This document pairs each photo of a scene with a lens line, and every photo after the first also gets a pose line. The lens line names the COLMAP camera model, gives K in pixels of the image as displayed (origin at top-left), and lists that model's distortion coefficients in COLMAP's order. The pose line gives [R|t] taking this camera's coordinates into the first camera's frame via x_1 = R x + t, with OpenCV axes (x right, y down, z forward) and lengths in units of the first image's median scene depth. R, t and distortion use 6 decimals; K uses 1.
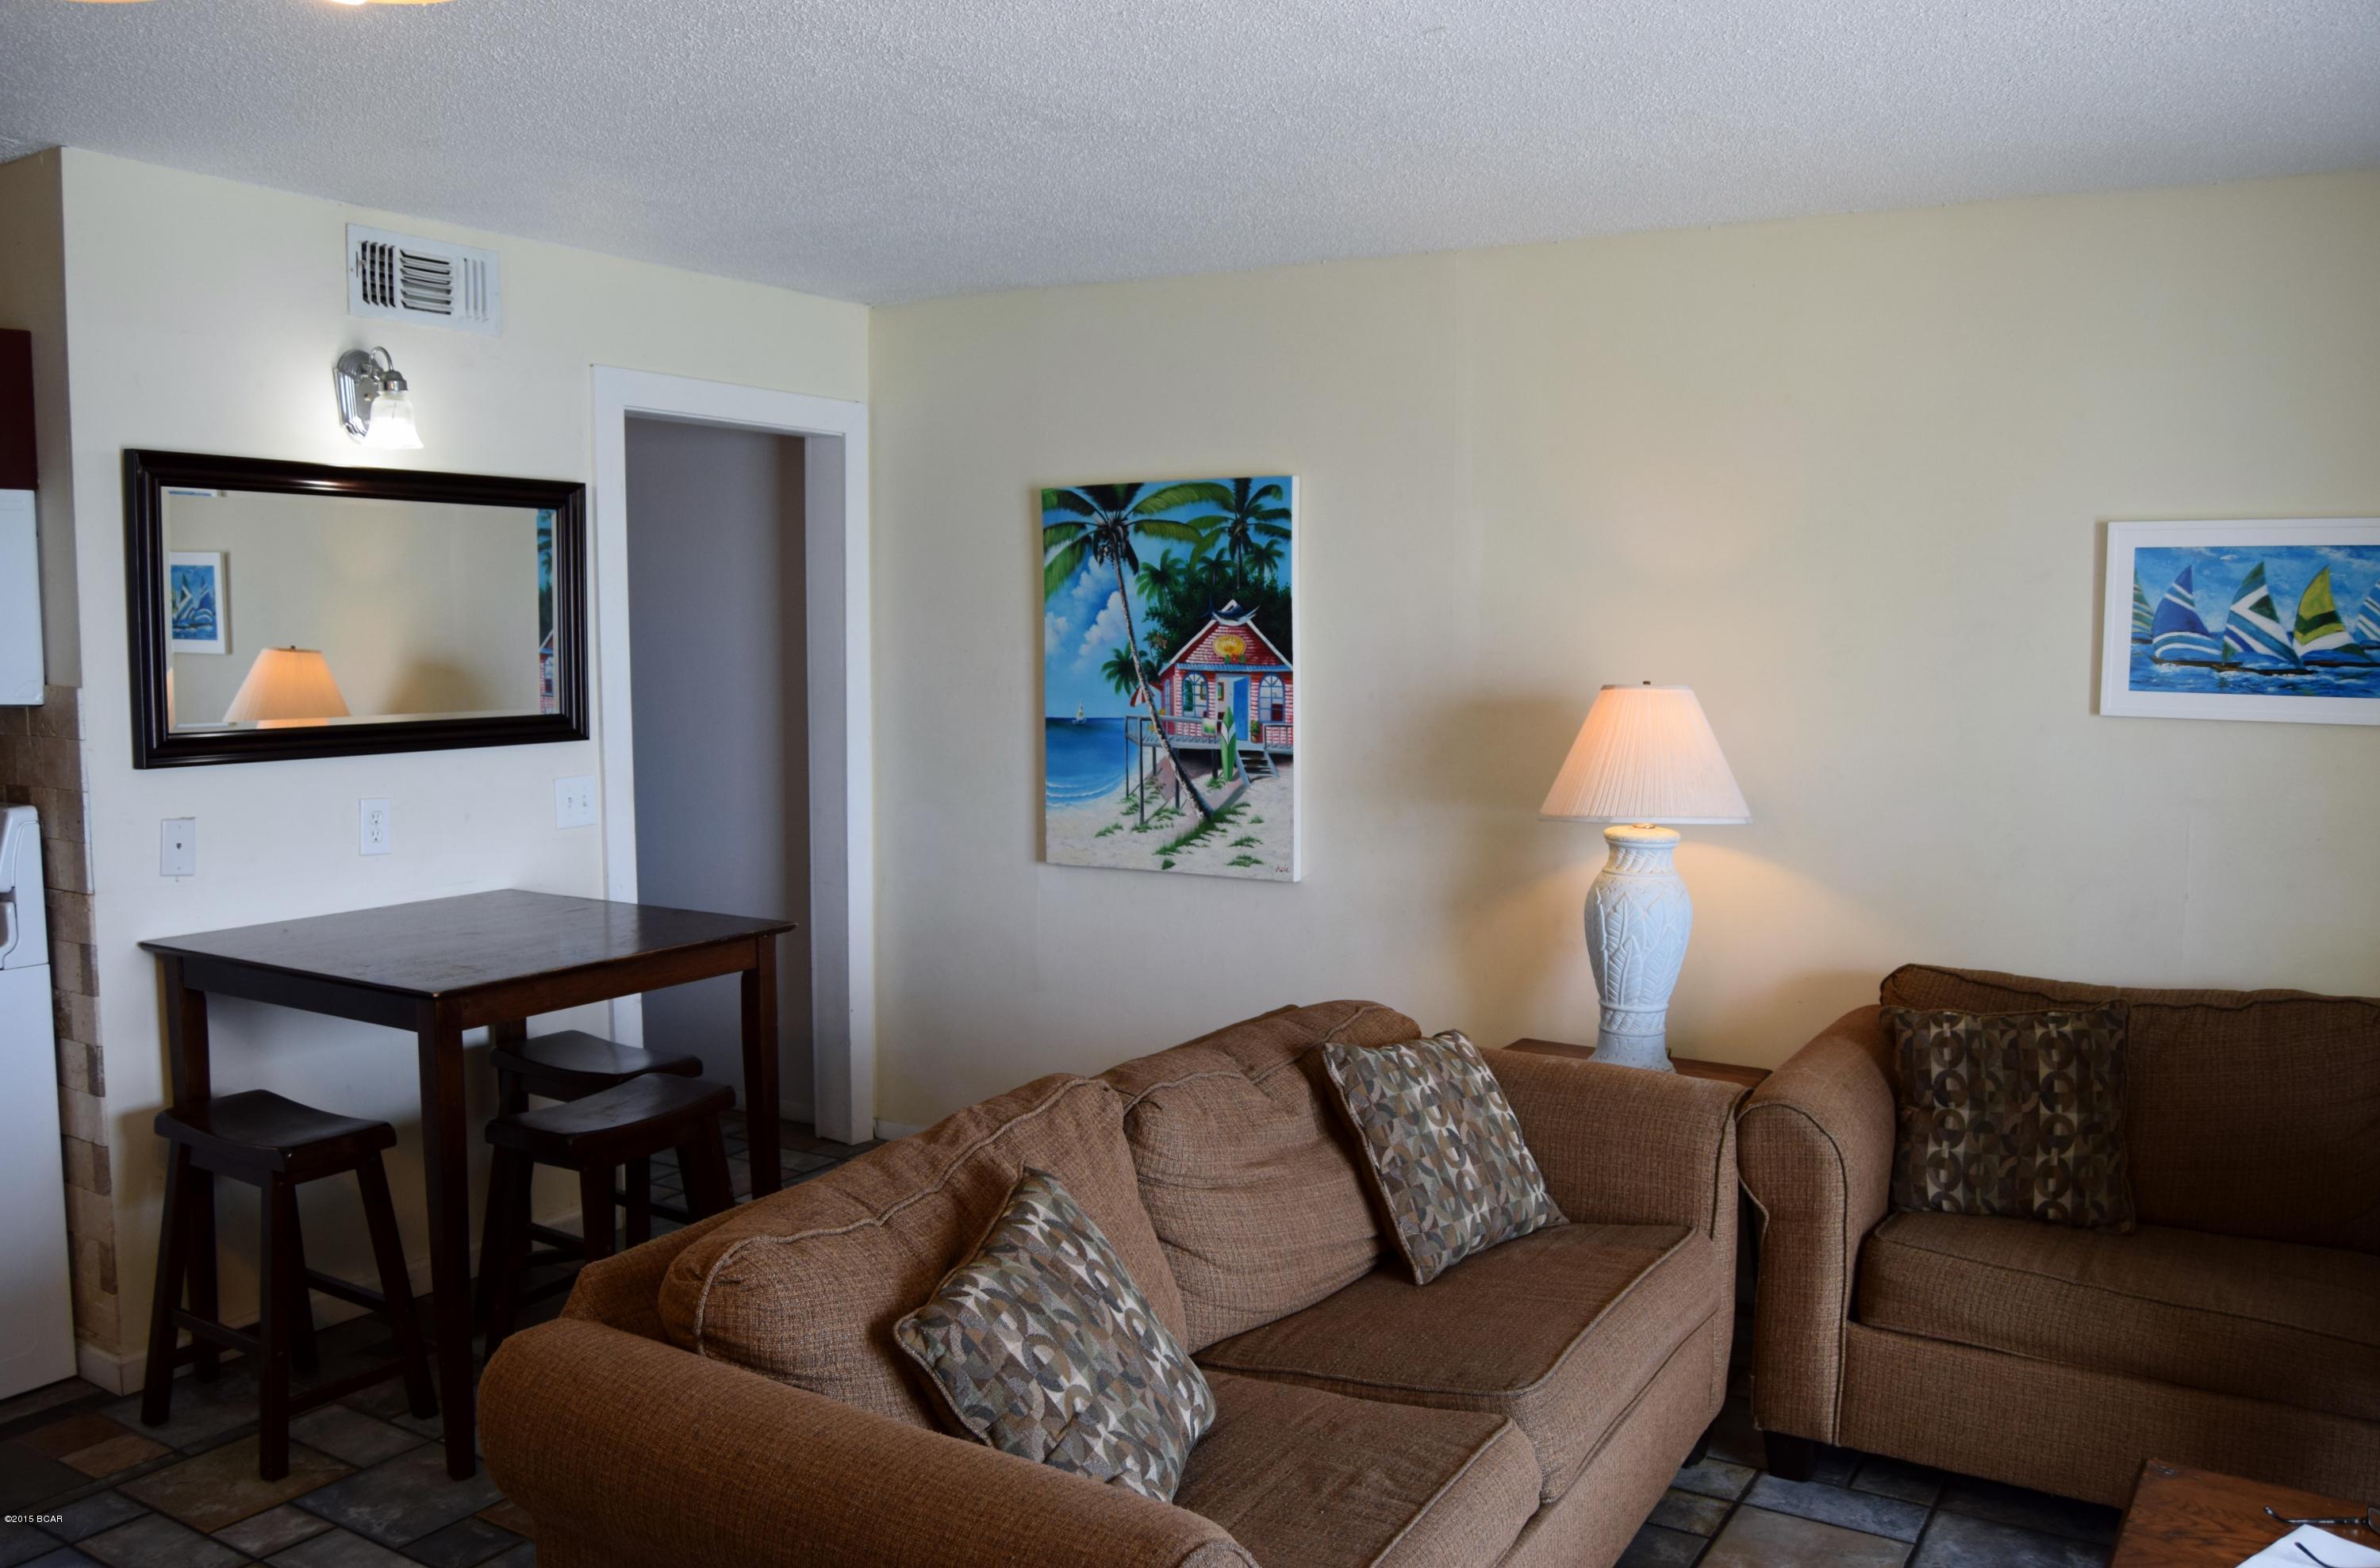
lens RADIAL K [[1880.7, 0, 1188.5], [0, 1880.7, 801.0], [0, 0, 1]] dist [-0.093540, 0.037263]
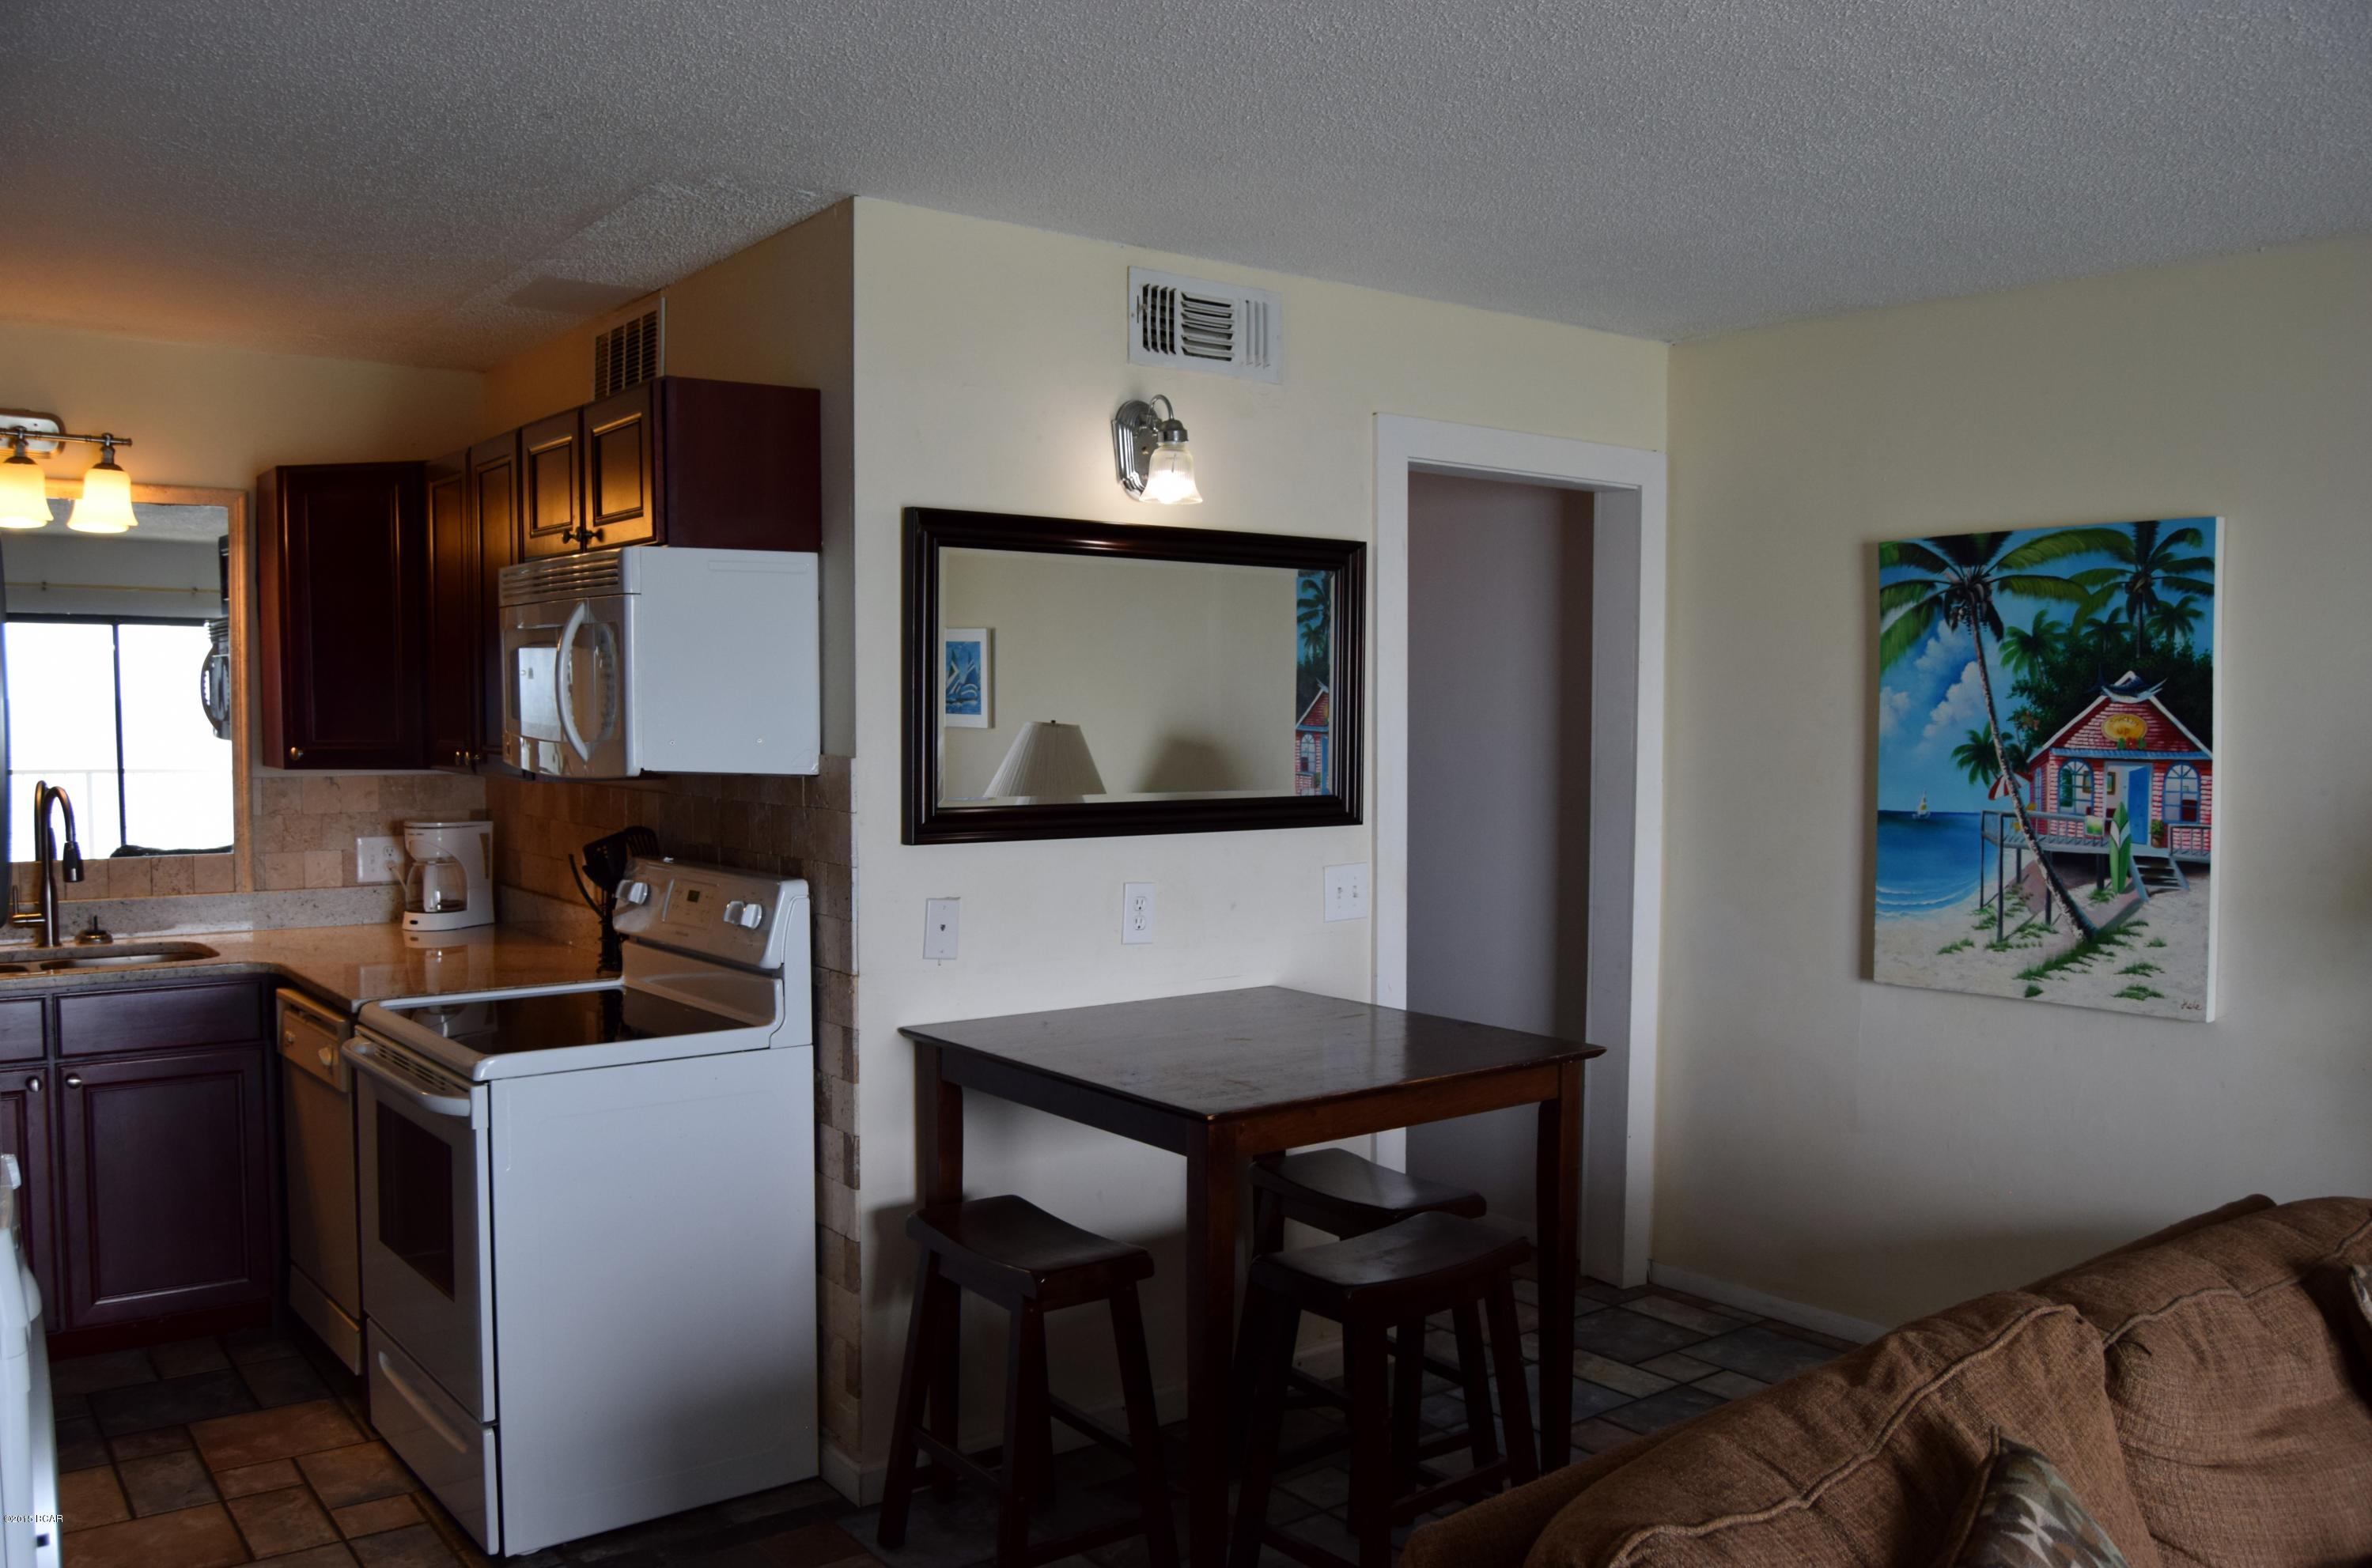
lens RADIAL K [[1874.4, 0, 1182.2], [0, 1874.4, 796.5], [0, 0, 1]] dist [-0.093540, 0.037263]
pose [[0.930896, 0.017767, -0.364852, -0.087423], [-0.034964, 0.998564, -0.040582, -0.008088], [0.363607, 0.050534, 0.930181, 0.148813]]
